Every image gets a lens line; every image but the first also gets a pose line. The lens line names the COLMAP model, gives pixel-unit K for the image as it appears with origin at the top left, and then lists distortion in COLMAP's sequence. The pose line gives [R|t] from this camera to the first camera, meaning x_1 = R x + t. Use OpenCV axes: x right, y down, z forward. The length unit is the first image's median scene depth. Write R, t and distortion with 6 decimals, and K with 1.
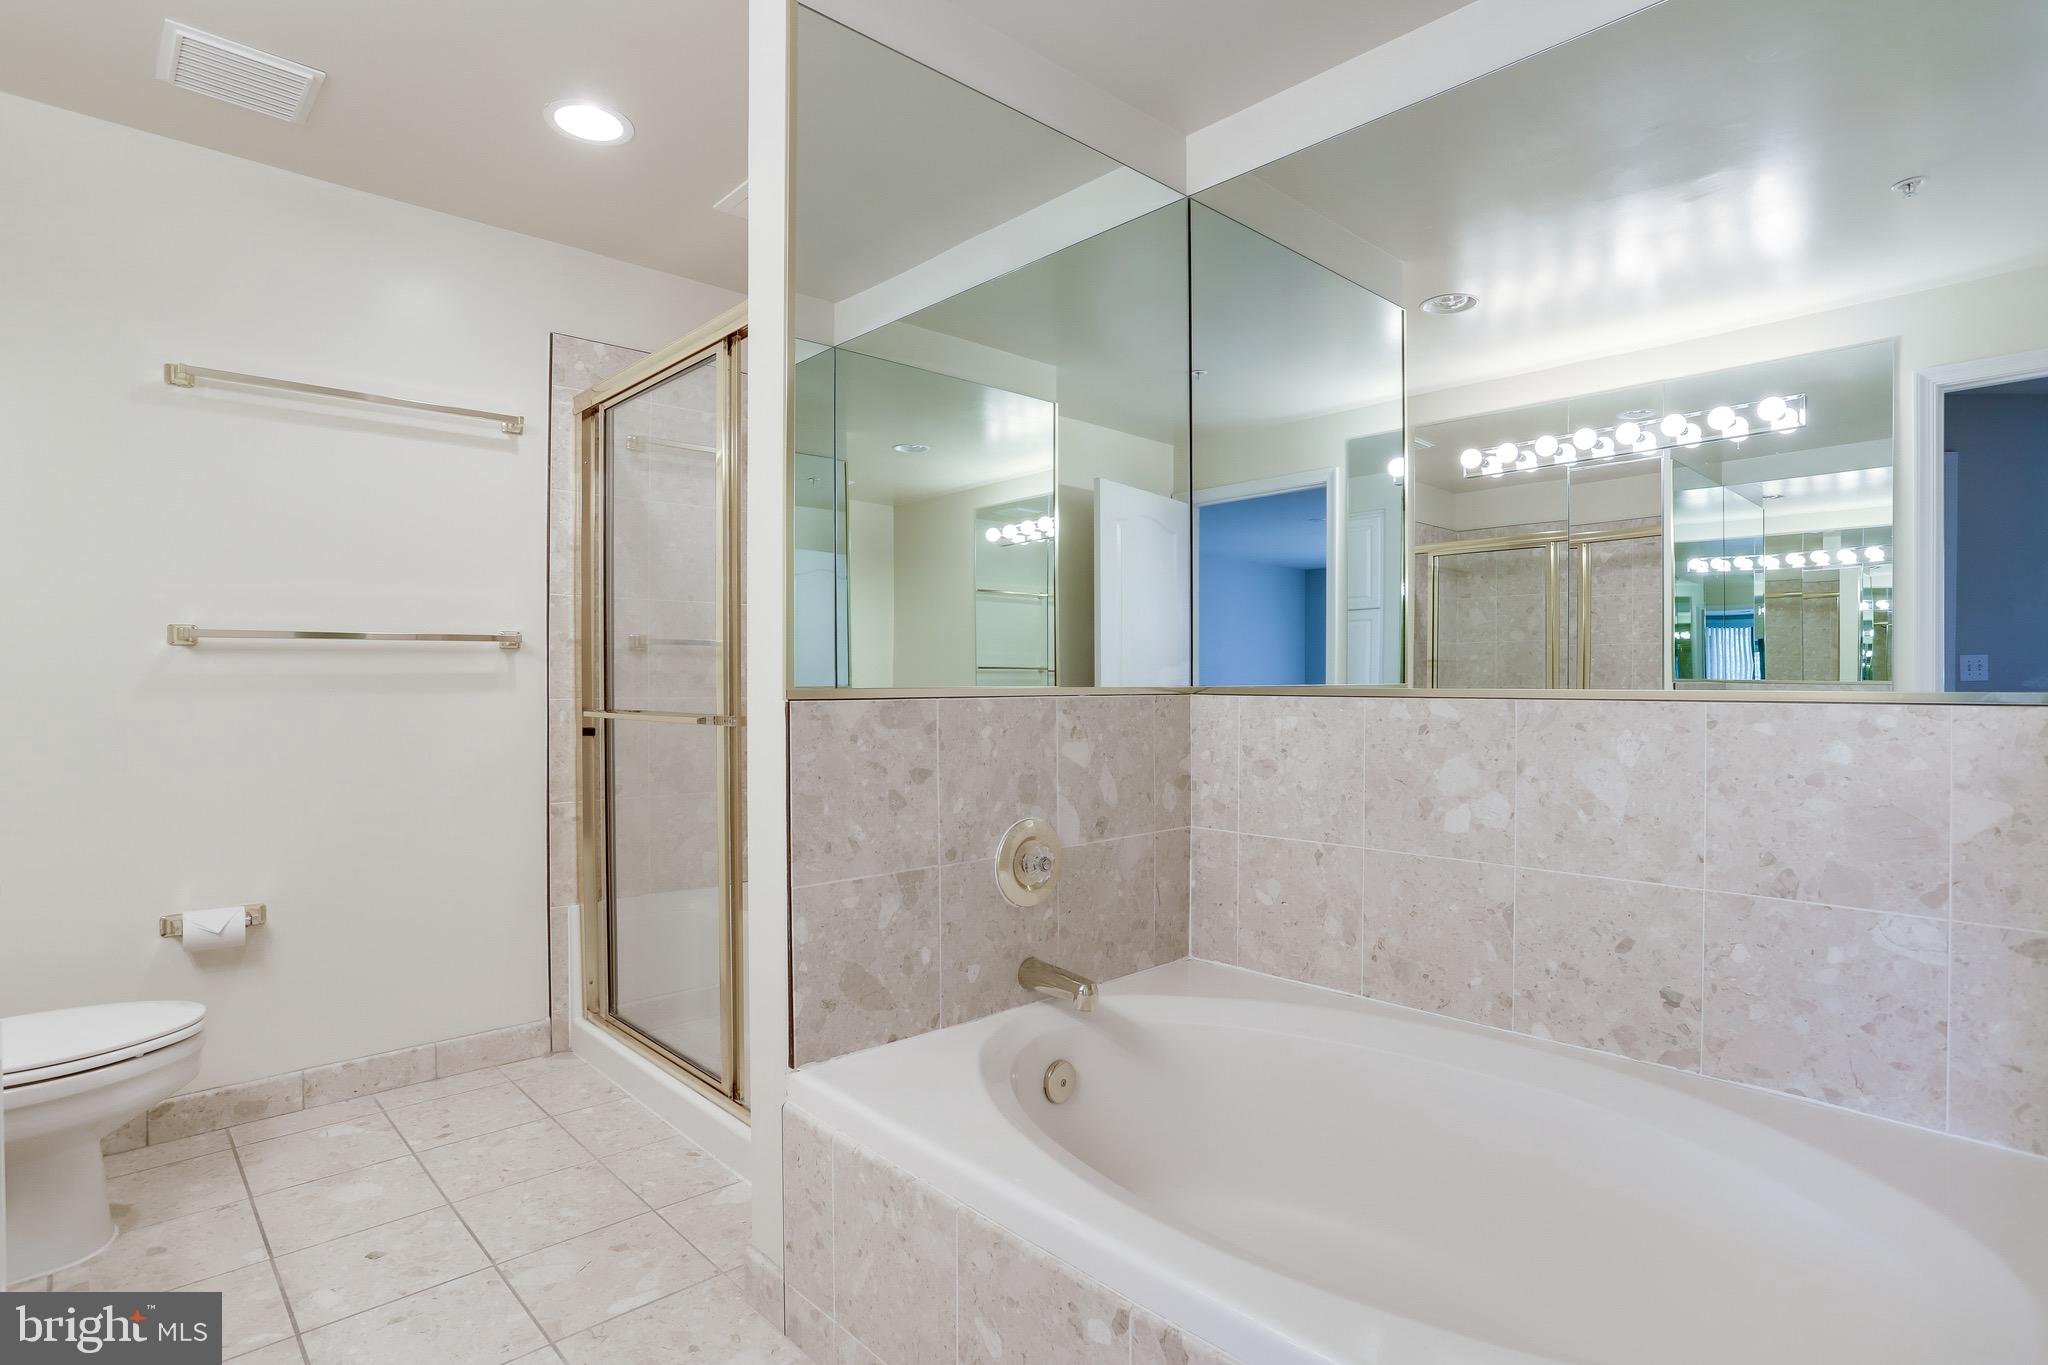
lens RADIAL K [[1039.6, 0, 1033.8], [0, 1039.6, 686.8], [0, 0, 1]] dist [-0.014994, 0.003694]
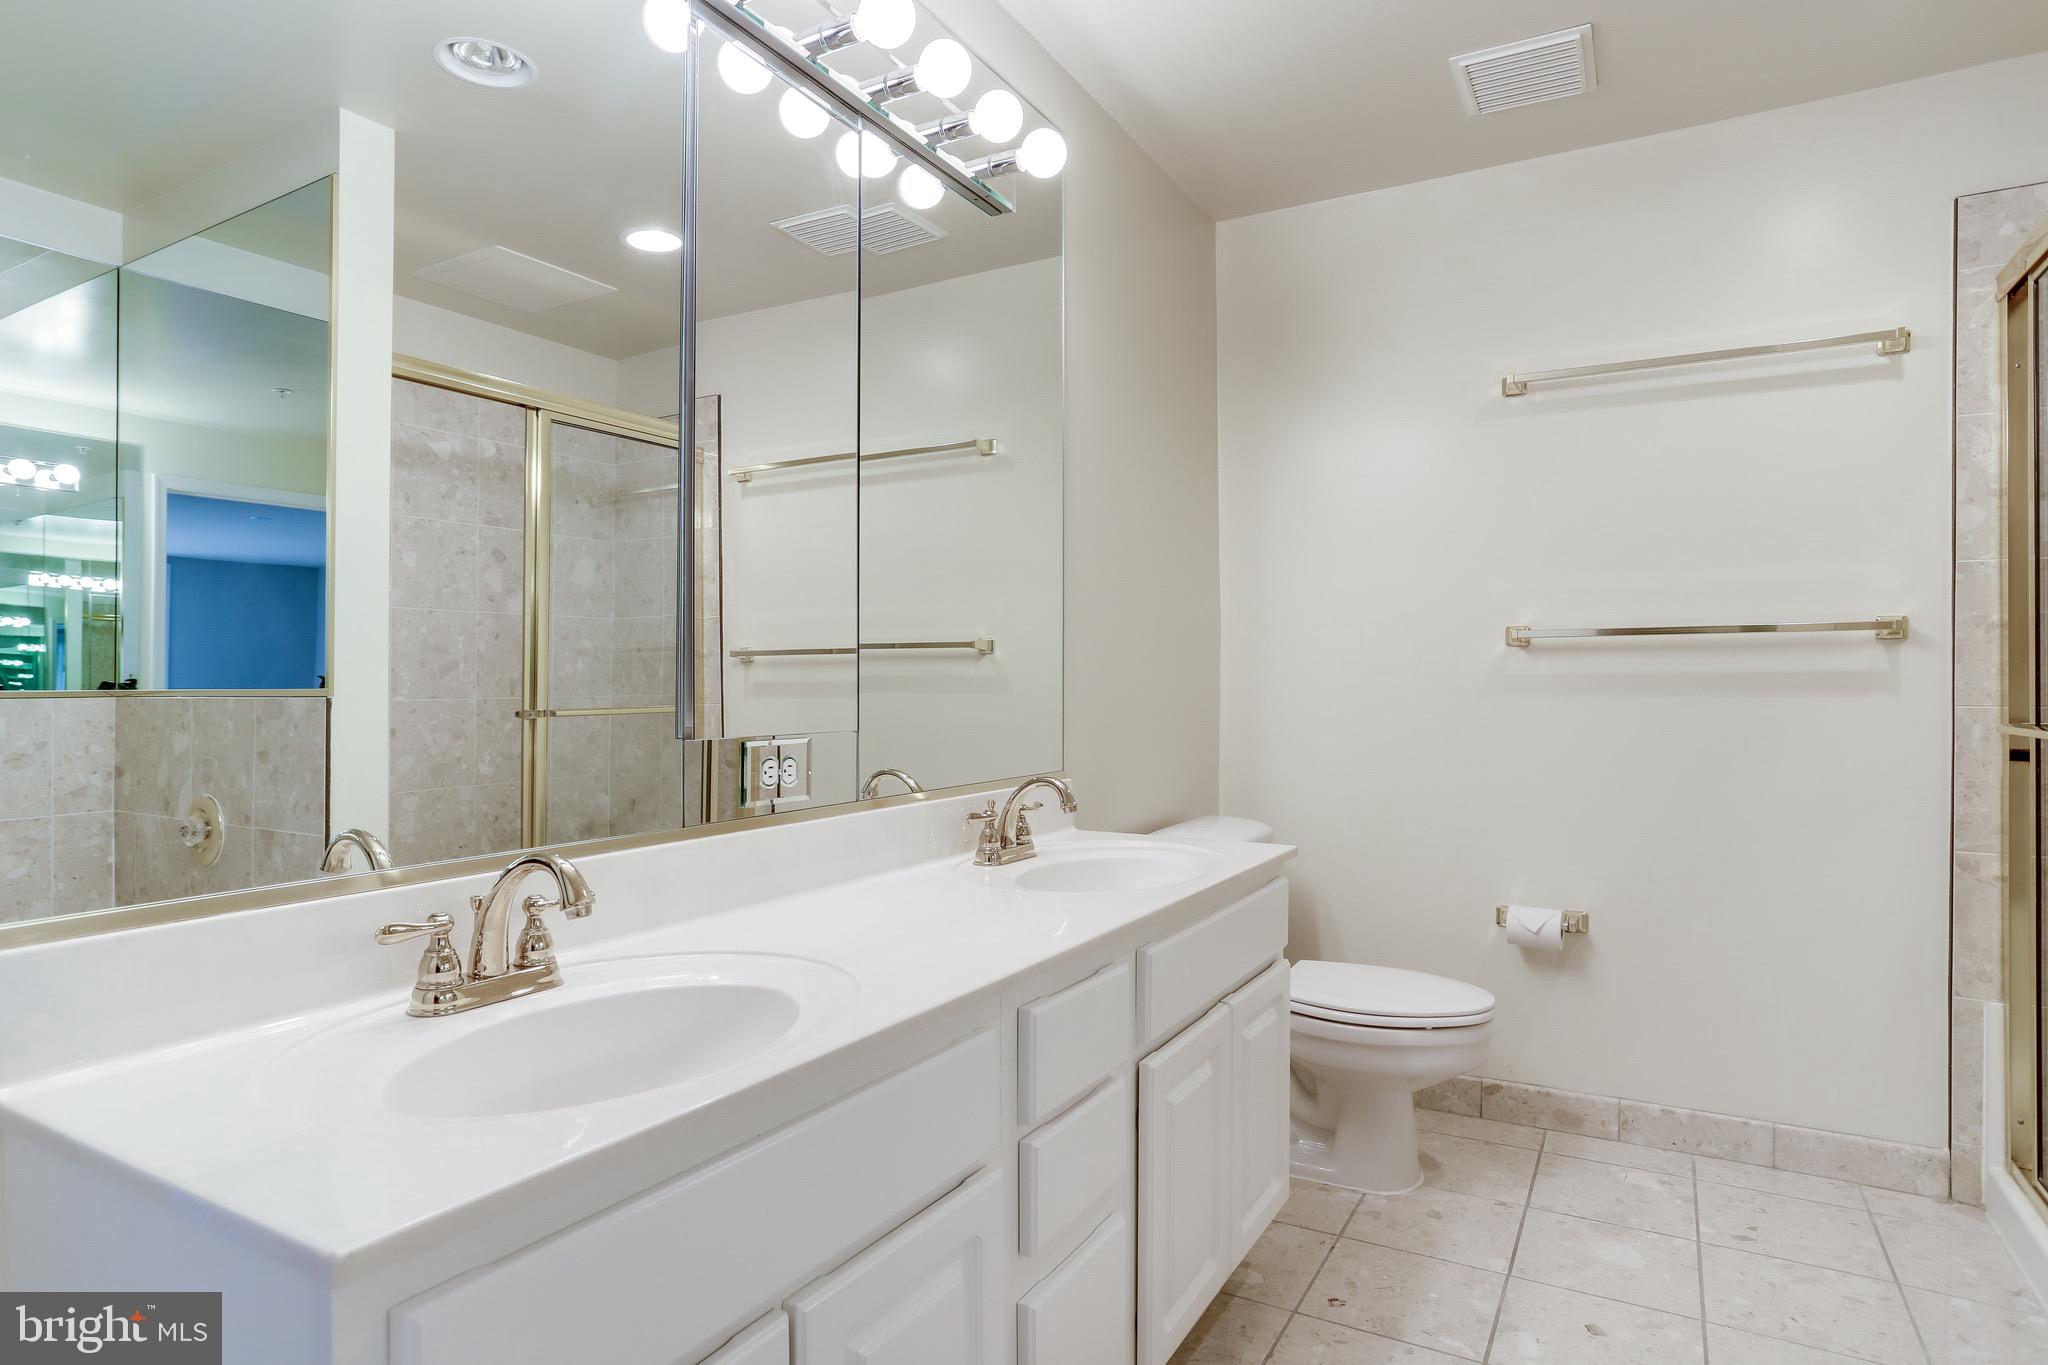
lens RADIAL K [[1143.1, 0, 1024.9], [0, 1143.1, 676.8], [0, 0, 1]] dist [-0.007859, 0.008319]
pose [[0.307516, -0.000276, -0.951543, 0.103251], [-0.006267, 0.999978, -0.002315, -0.003703], [0.951522, 0.006676, 0.307508, 0.162054]]
